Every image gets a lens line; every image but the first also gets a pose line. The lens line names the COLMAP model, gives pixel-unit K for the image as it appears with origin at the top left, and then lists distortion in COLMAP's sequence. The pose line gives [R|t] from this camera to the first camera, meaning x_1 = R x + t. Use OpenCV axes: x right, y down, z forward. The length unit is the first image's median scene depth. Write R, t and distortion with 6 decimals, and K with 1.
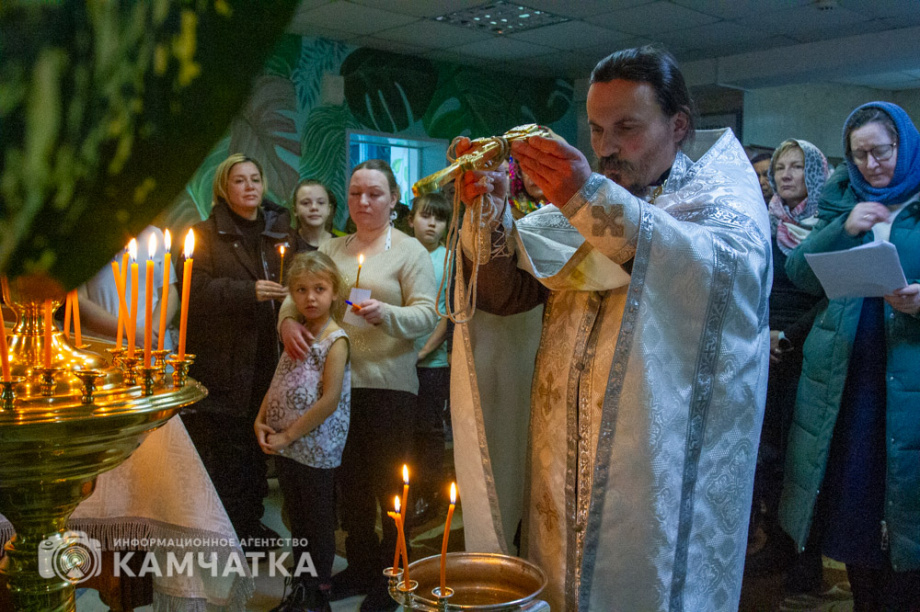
lens RADIAL K [[920.6, 0, 456.6], [0, 920.6, 317.5], [0, 0, 1]] dist [-0.084593, 0.111542]
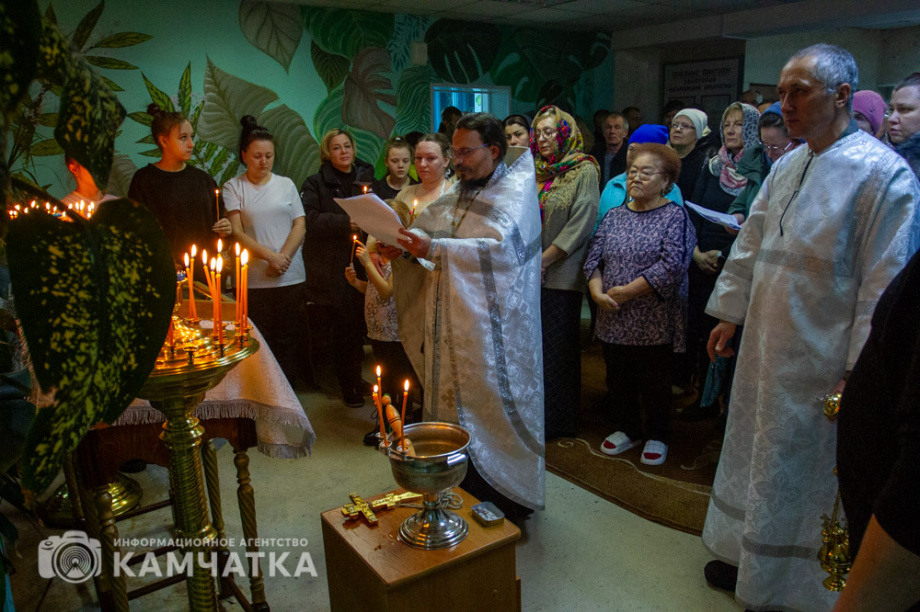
lens RADIAL K [[721.7, 0, 456.3], [0, 721.7, 318.4], [0, 0, 1]] dist [-0.085777, 0.051376]
pose [[0.991257, 0.009026, -0.131637, 0.256422], [0.012665, 0.986543, 0.163009, -0.168993], [0.131337, -0.163251, 0.977804, -0.302282]]
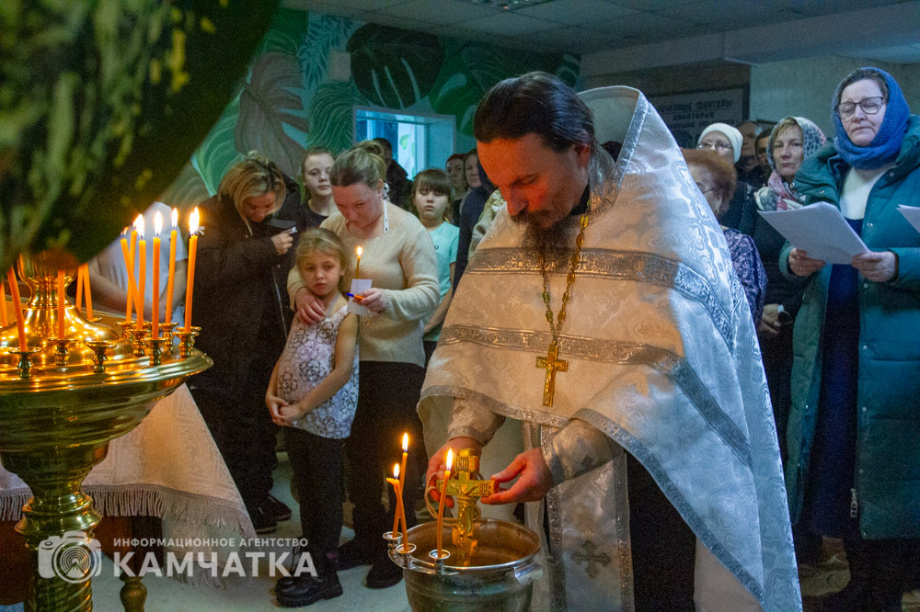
lens RADIAL K [[920.6, 0, 456.6], [0, 920.6, 317.5], [0, 0, 1]] dist [-0.084593, 0.111542]
pose [[0.999943, -0.001718, -0.010551, 0.015257], [0.001993, 0.999655, 0.026175, 0.002252], [0.010503, -0.026195, 0.999602, -0.037377]]
